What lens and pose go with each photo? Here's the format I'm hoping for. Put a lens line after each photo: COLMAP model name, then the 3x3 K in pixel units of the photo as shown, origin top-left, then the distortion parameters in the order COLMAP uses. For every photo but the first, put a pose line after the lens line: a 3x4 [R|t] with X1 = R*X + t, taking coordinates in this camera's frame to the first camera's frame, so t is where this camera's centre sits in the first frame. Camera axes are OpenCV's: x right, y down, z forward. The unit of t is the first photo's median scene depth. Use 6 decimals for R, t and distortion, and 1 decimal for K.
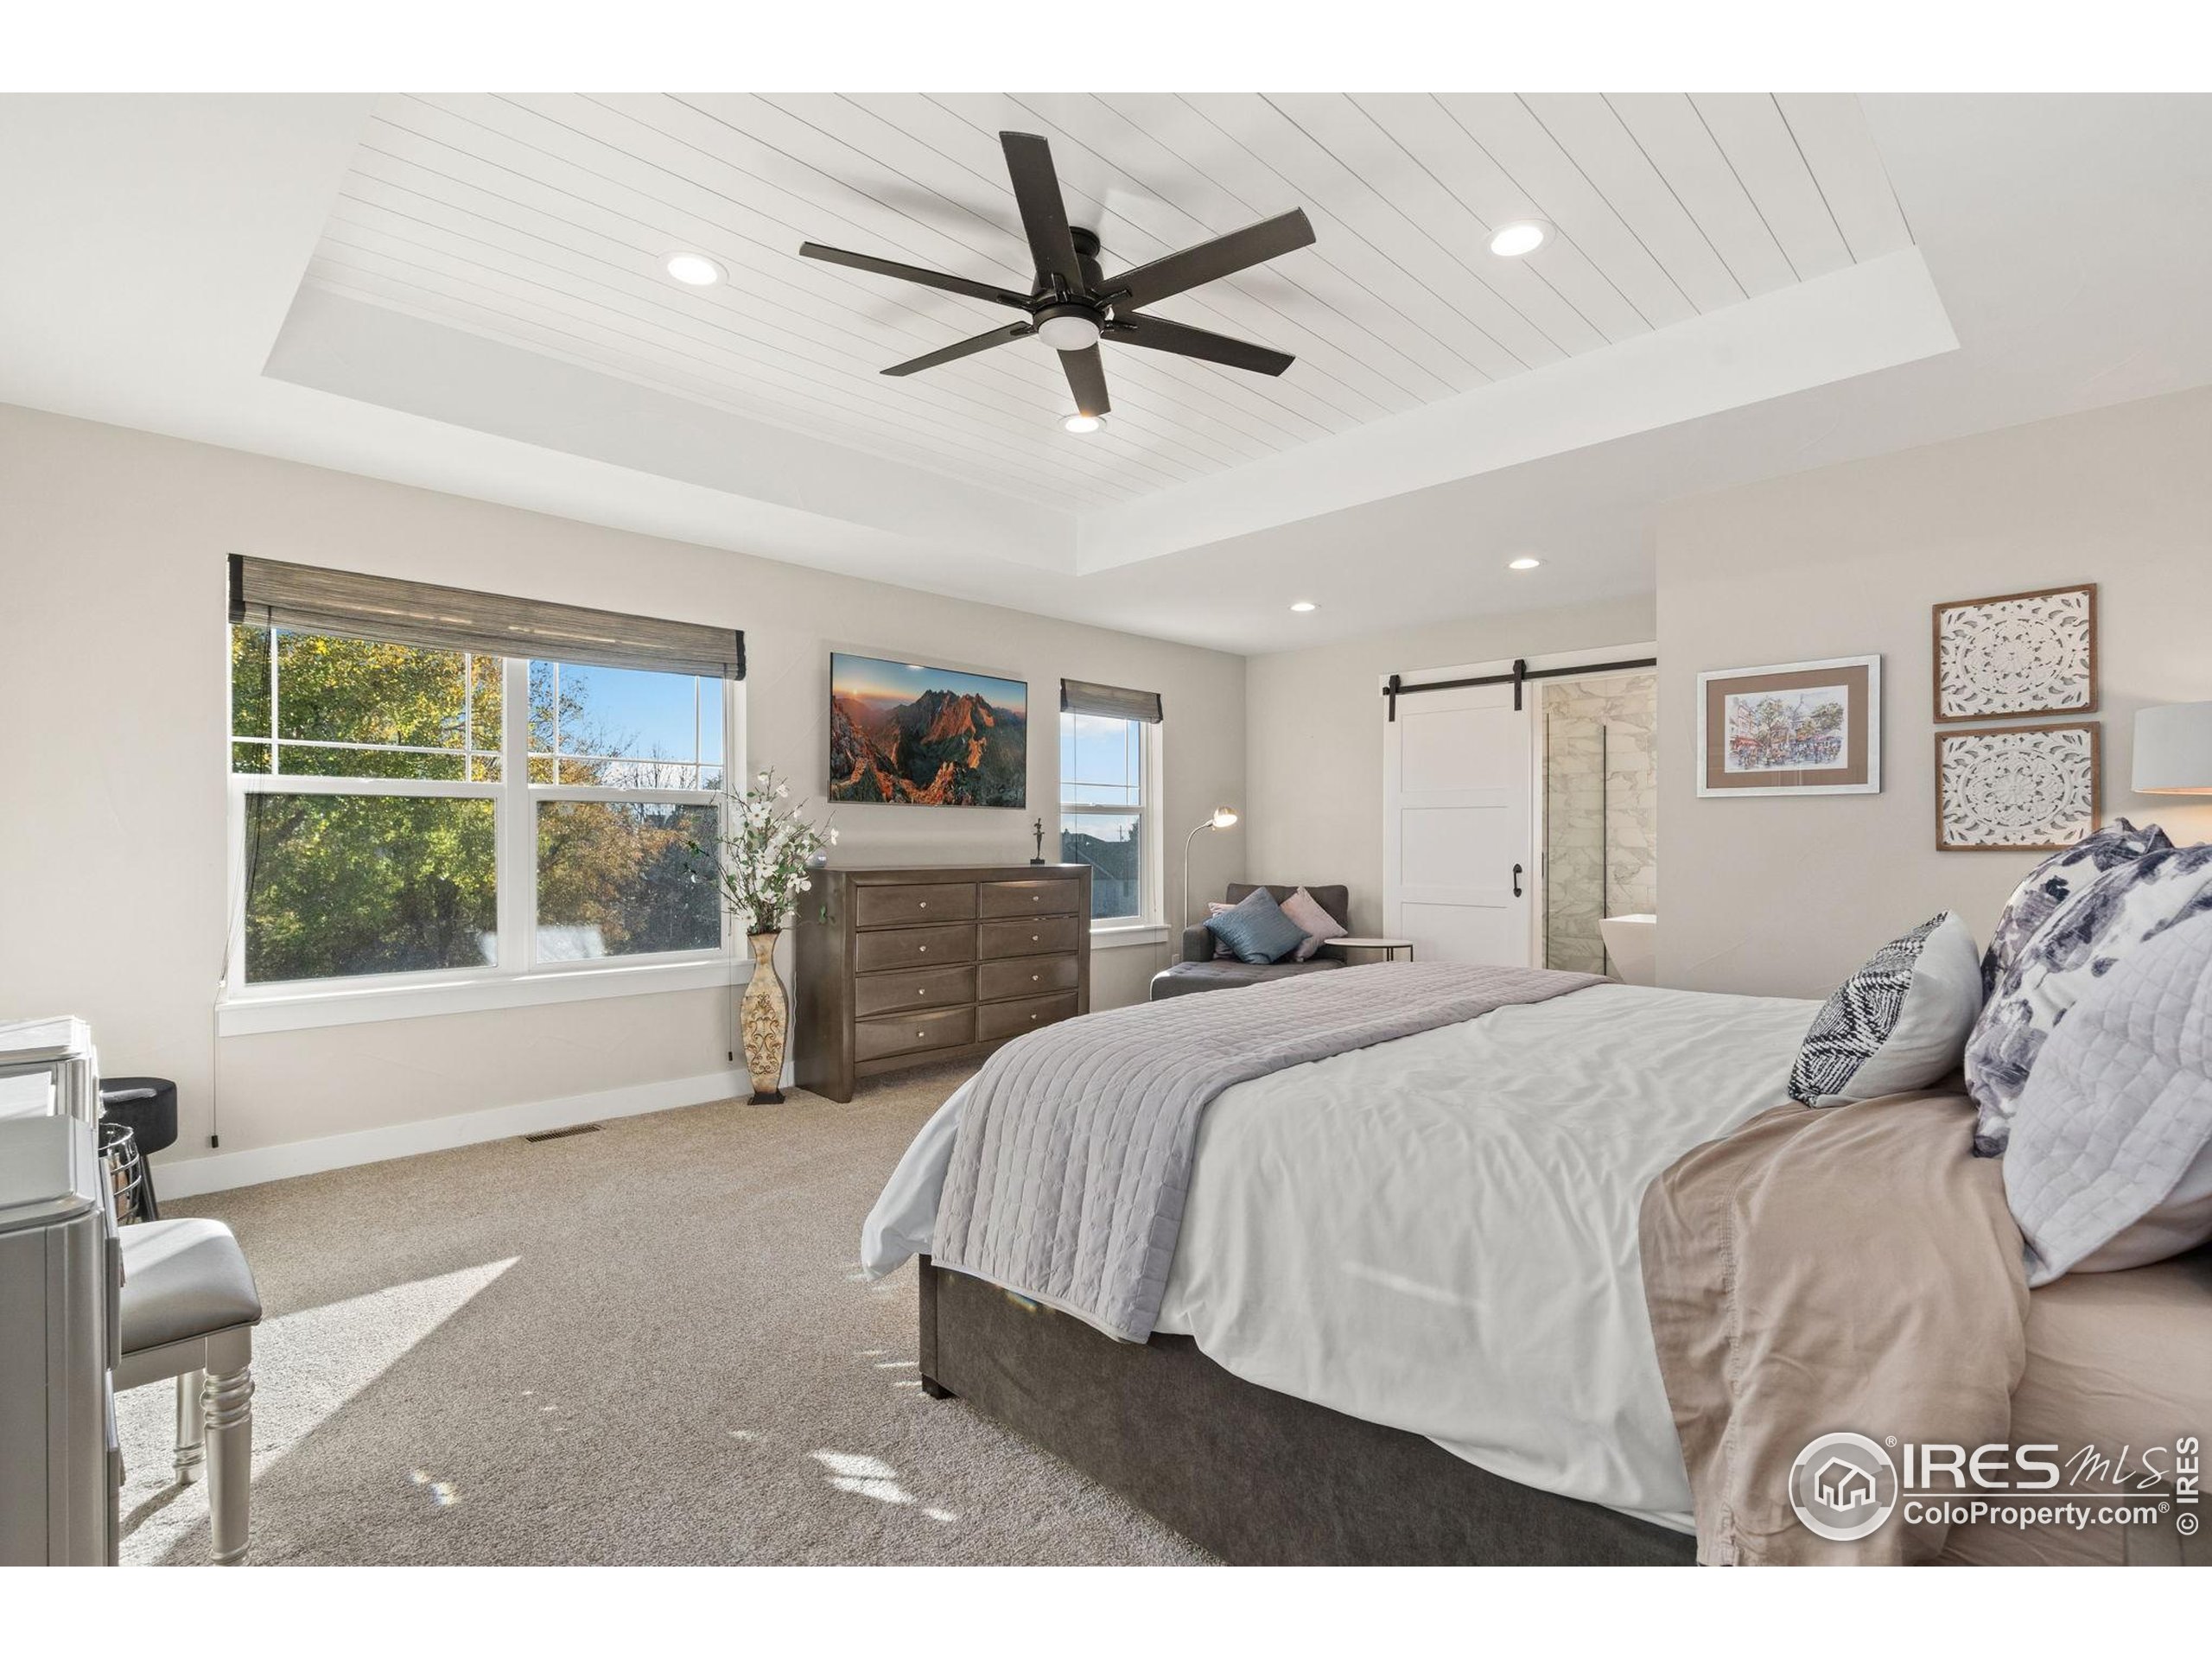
lens RADIAL K [[1027.2, 0, 1106.0], [0, 1027.2, 829.5], [0, 0, 1]] dist [-0.000232, 0.000032]
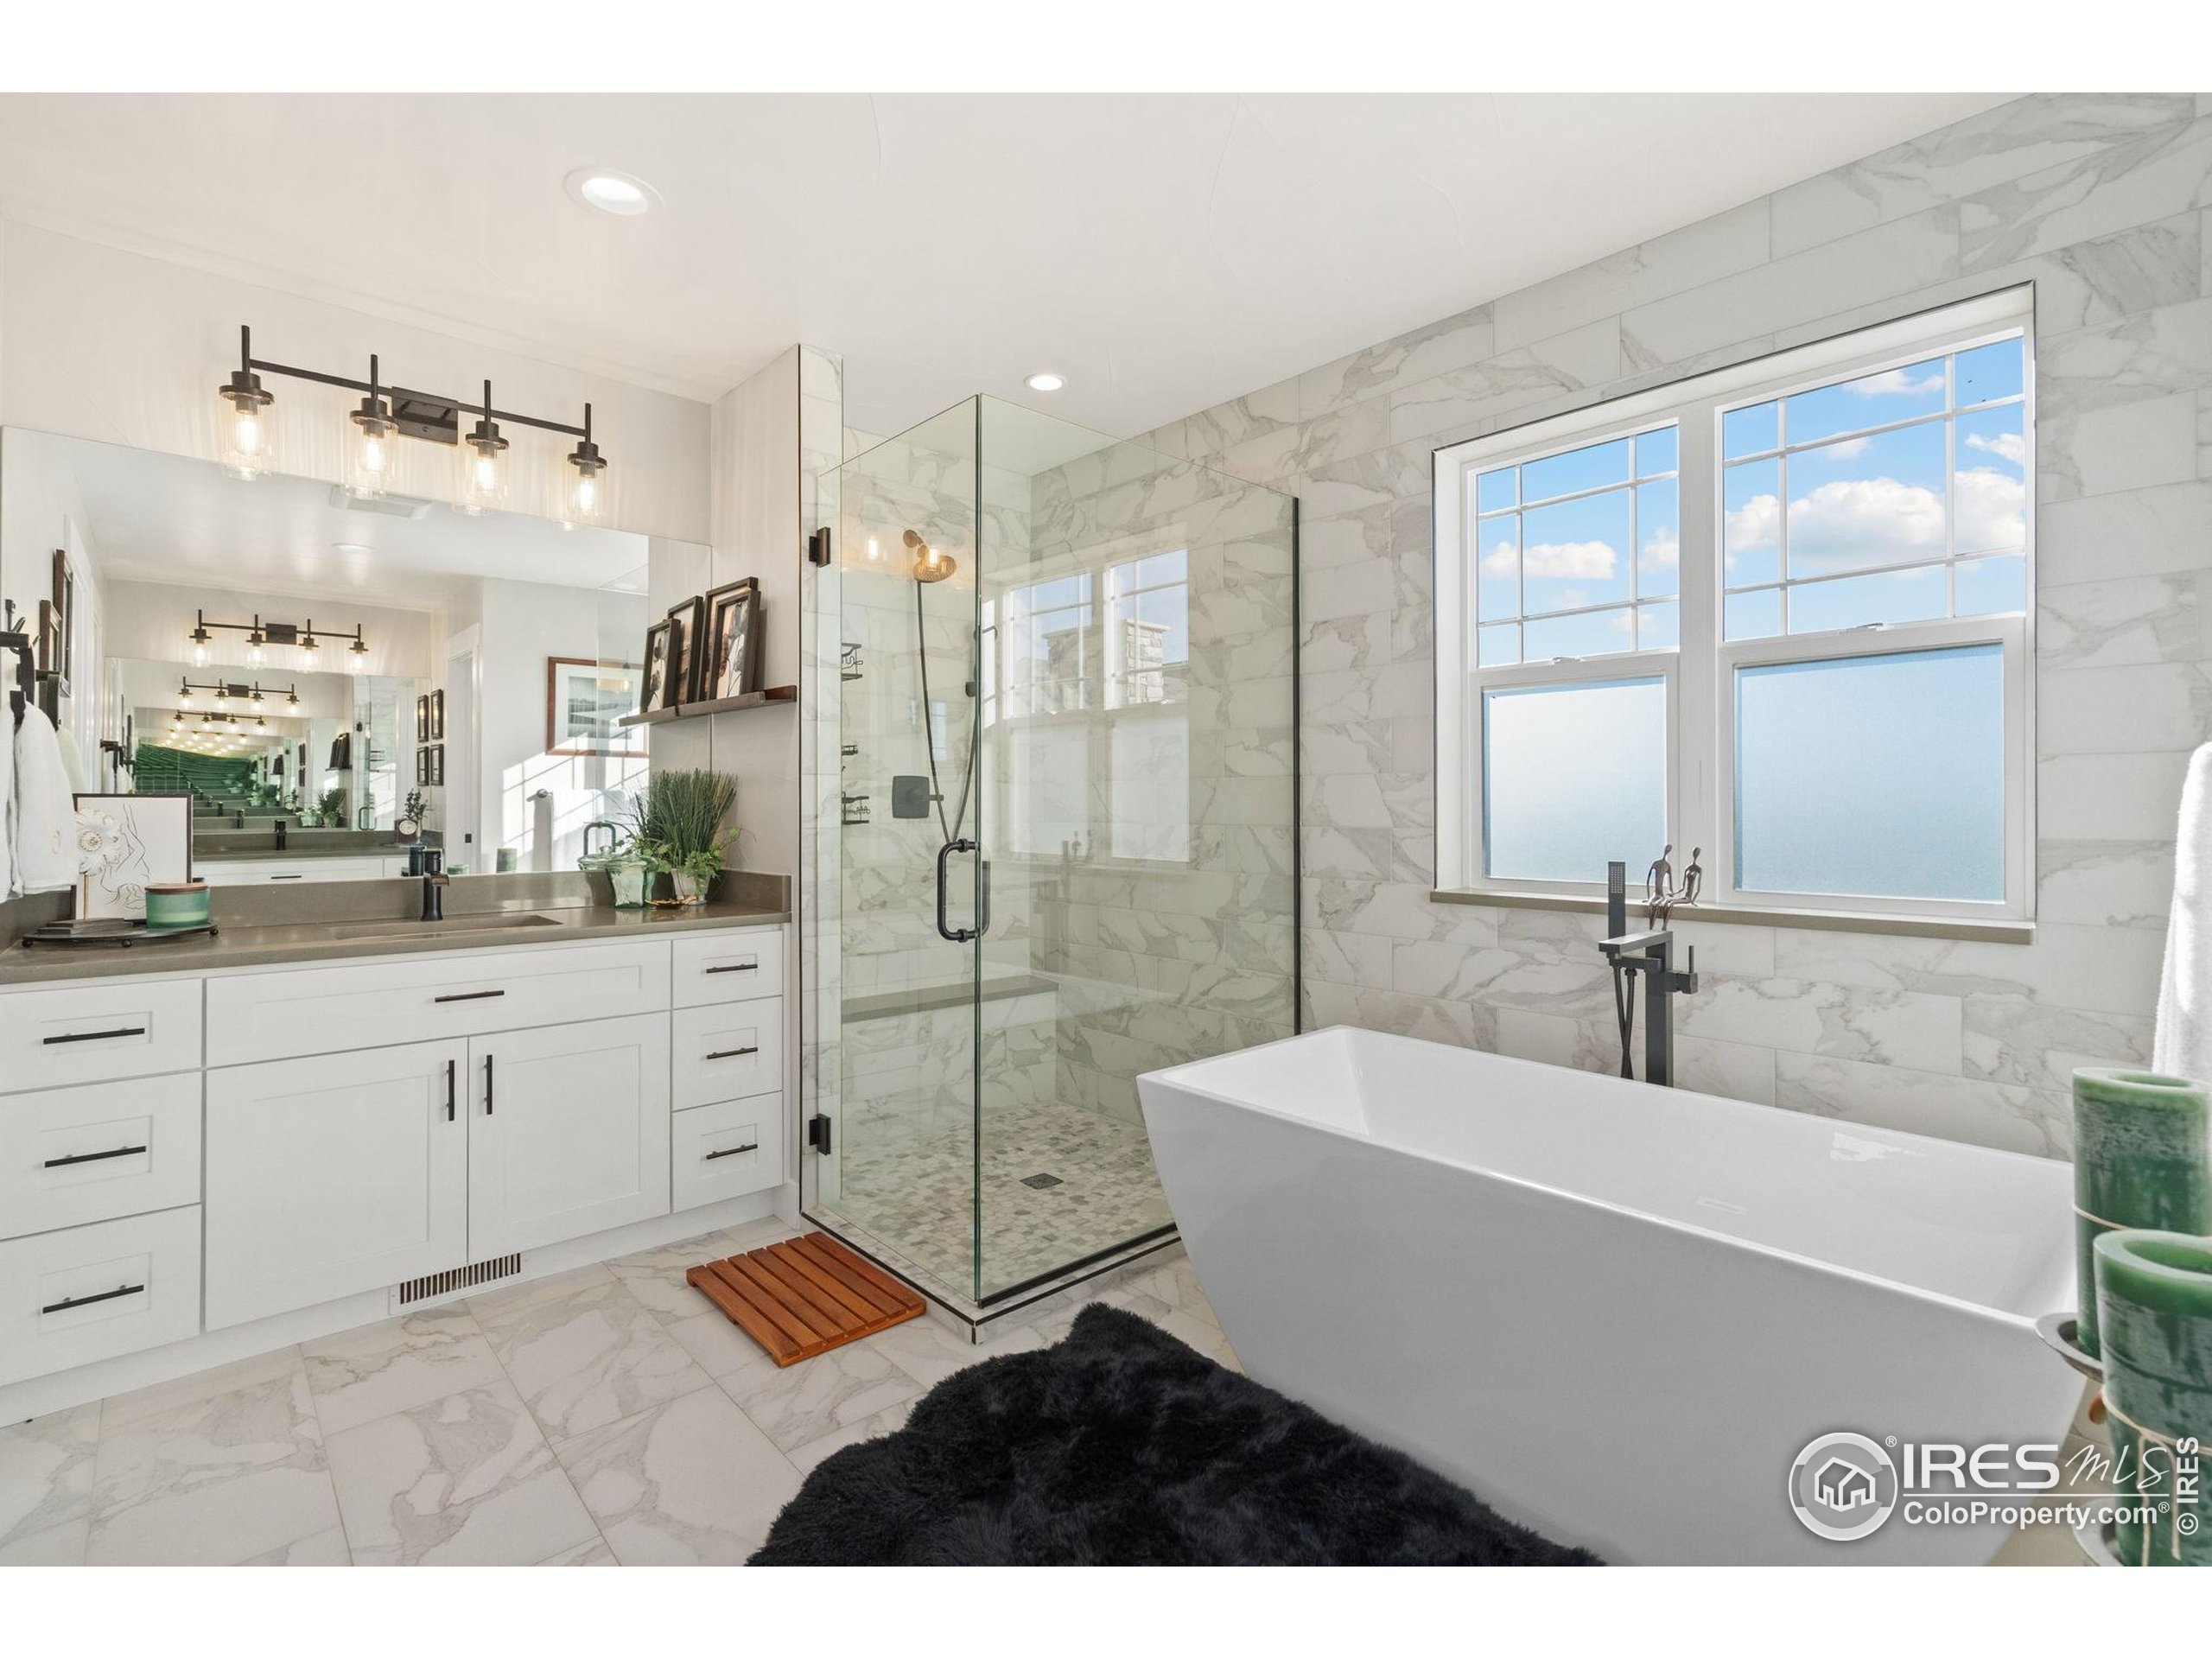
lens RADIAL K [[1035.0, 0, 1098.1], [0, 1035.0, 805.8], [0, 0, 1]] dist [-0.000819, 0.000921]
pose [[0.997754, -0.000458, -0.066990, 0.438322], [0.000255, 0.999995, -0.003039, 0.010499], [0.066991, 0.003015, 0.997749, 0.622497]]
